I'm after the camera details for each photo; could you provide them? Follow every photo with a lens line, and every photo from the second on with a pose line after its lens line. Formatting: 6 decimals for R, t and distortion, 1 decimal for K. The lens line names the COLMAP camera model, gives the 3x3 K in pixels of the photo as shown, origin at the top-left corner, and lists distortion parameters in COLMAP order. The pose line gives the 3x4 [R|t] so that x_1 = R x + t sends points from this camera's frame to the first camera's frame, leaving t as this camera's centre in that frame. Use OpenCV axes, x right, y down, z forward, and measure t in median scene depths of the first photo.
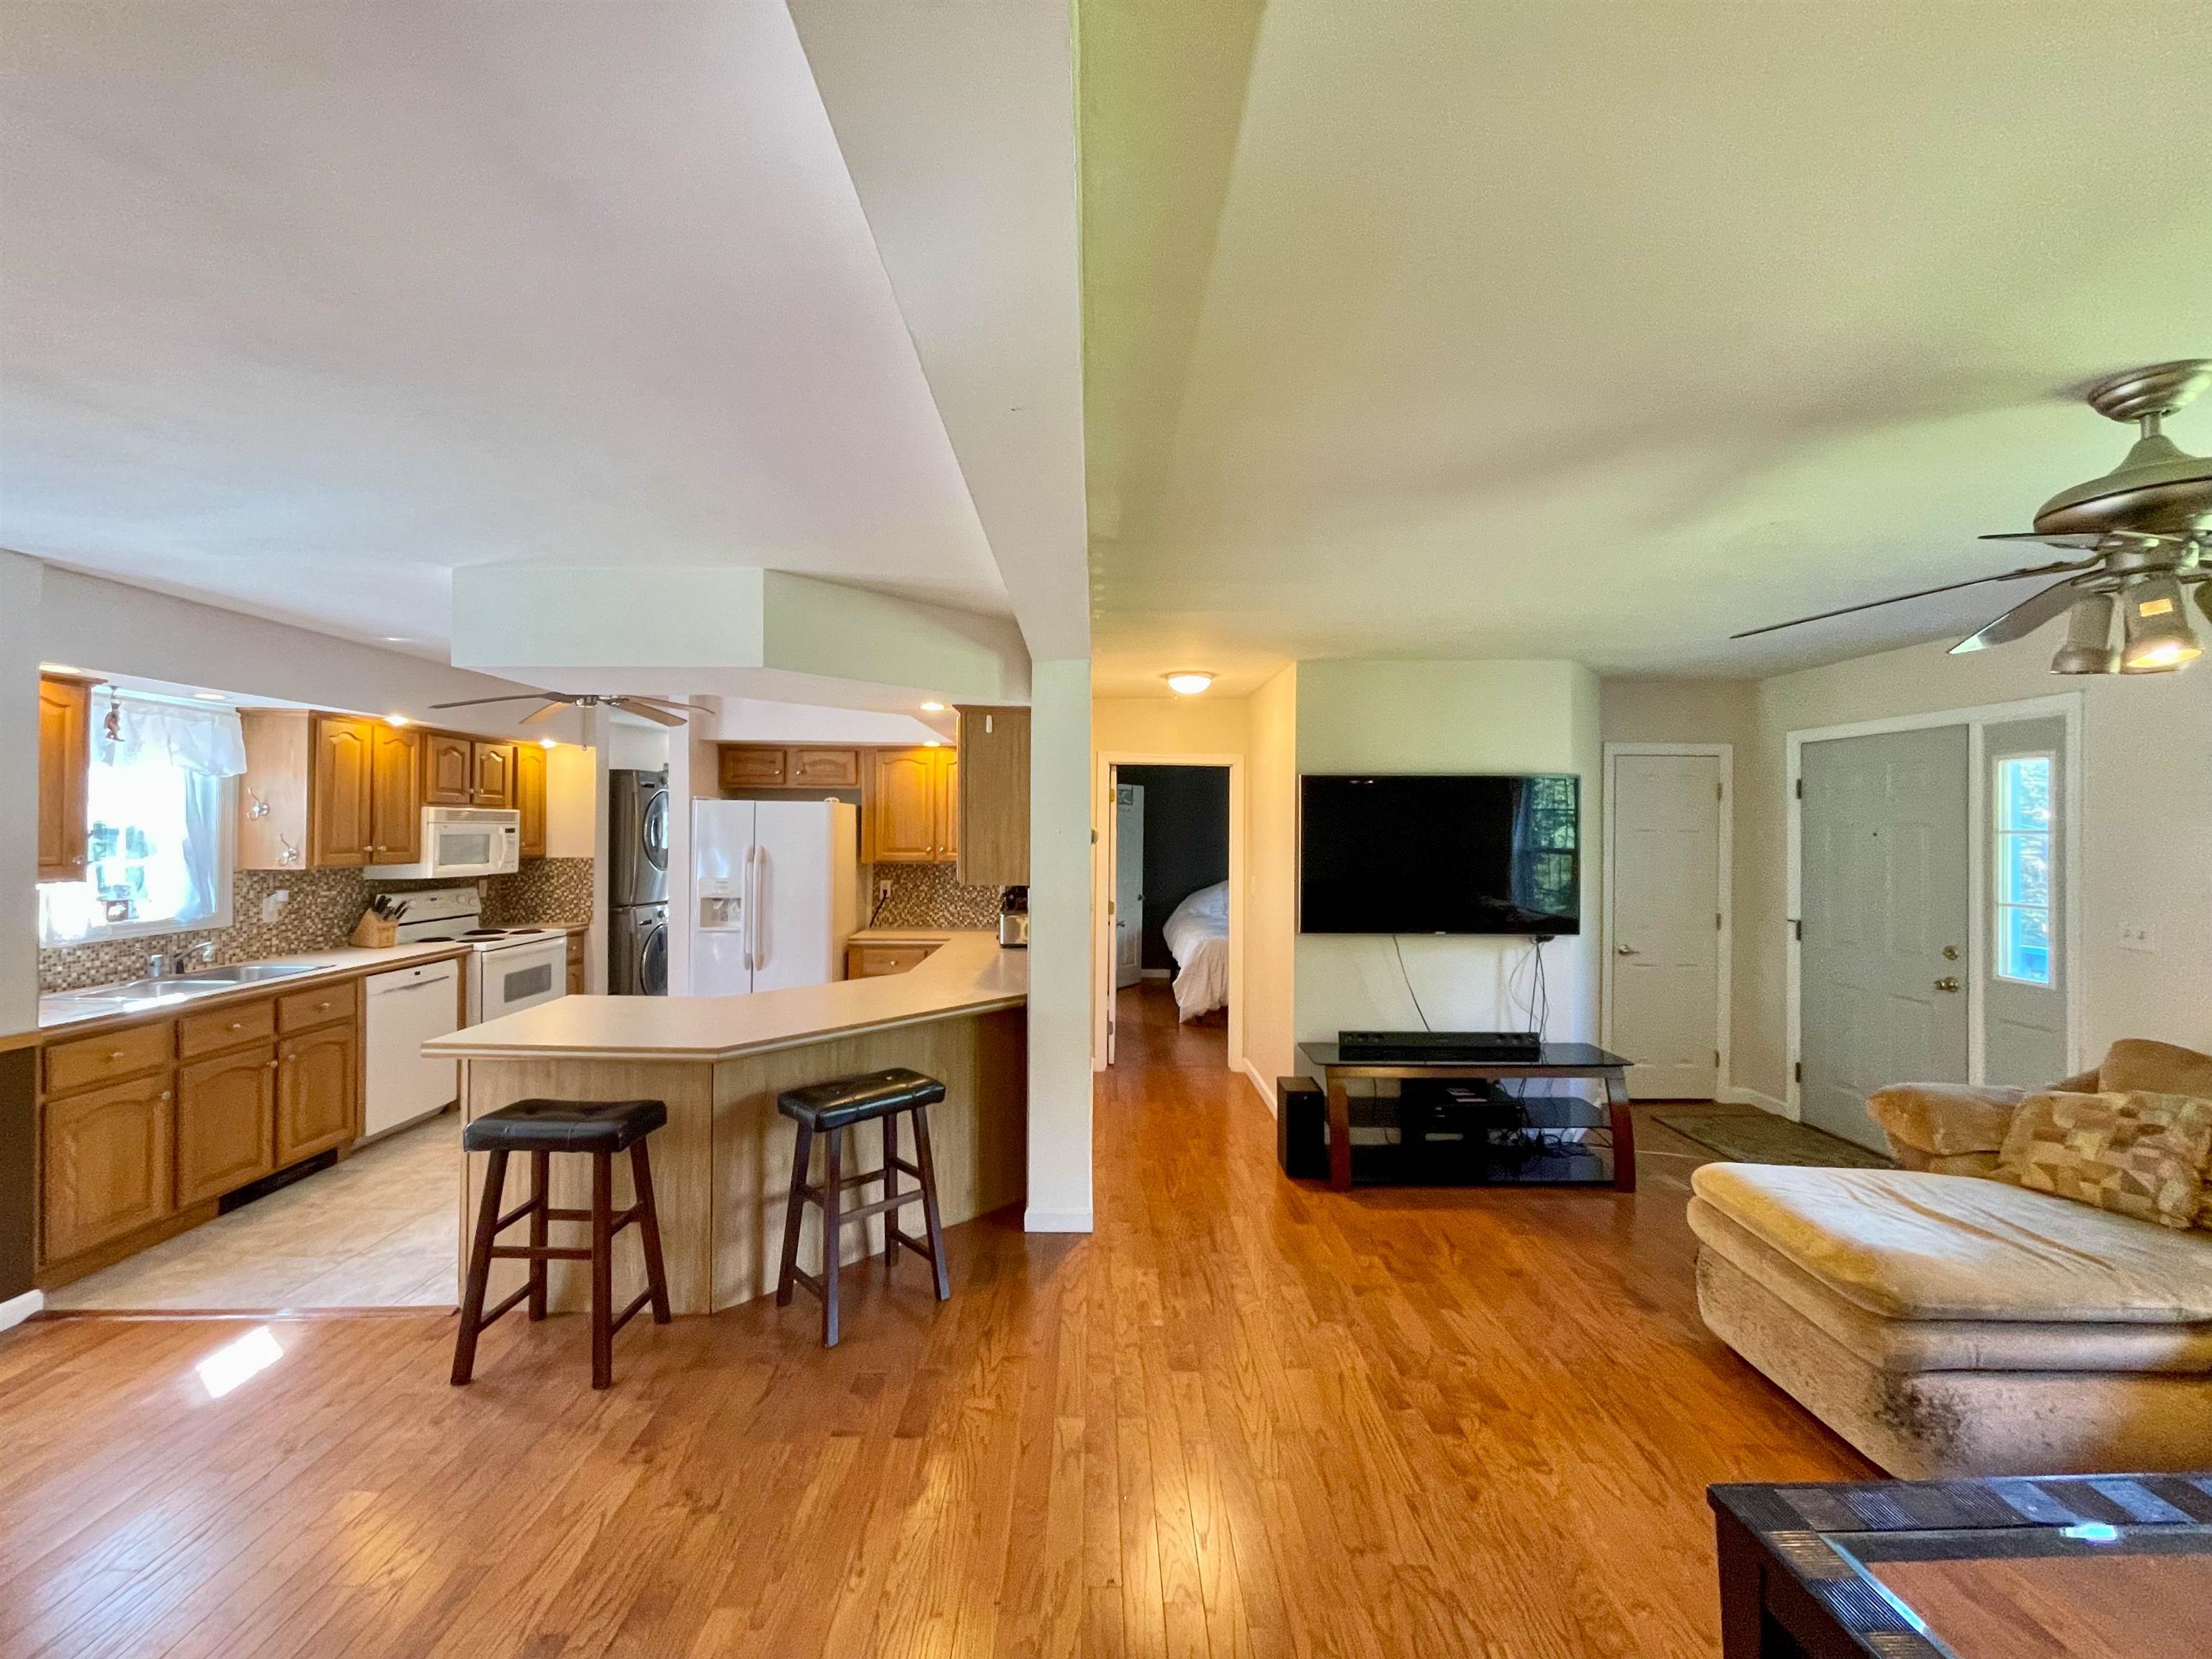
lens RADIAL K [[883.5, 0, 1101.2], [0, 883.5, 821.0], [0, 0, 1]] dist [-0.002186, -0.000298]
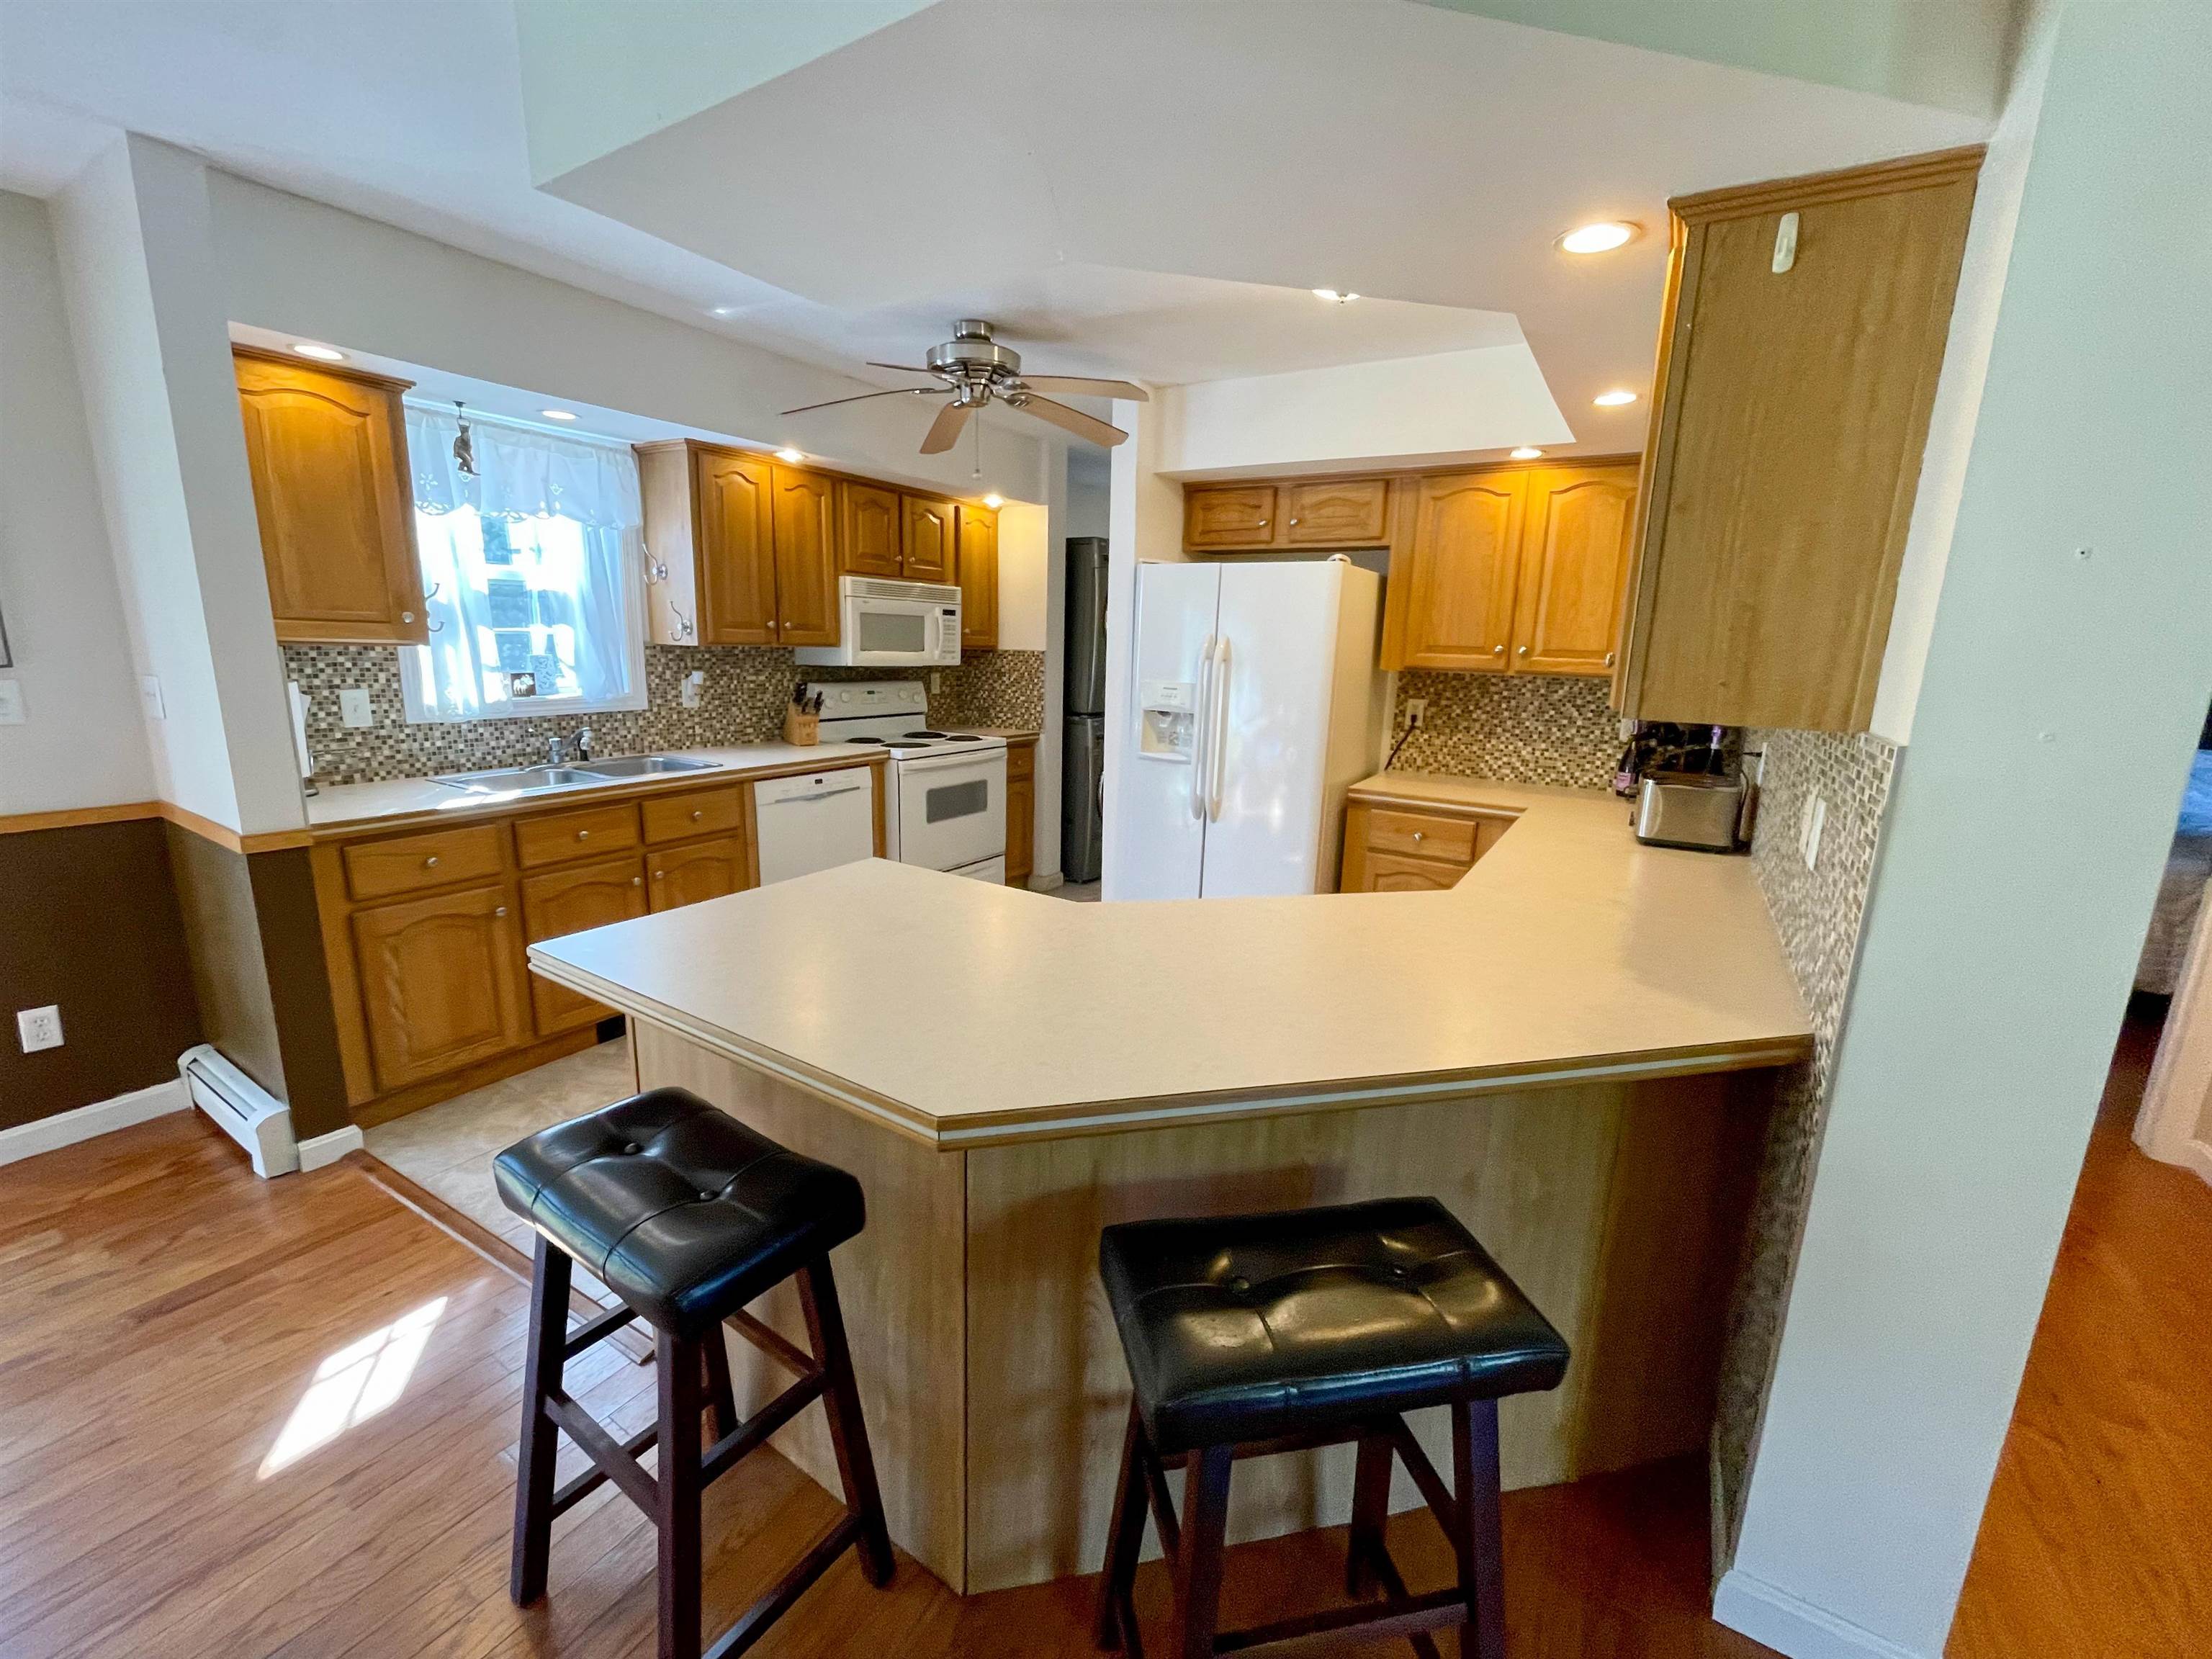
lens RADIAL K [[883.5, 0, 1101.2], [0, 883.5, 821.0], [0, 0, 1]] dist [-0.002186, -0.000298]
pose [[0.838894, 0.127344, -0.529188, -0.114221], [-0.018059, 0.978223, 0.206772, 0.033293], [0.543995, -0.163903, 0.822925, 0.444941]]
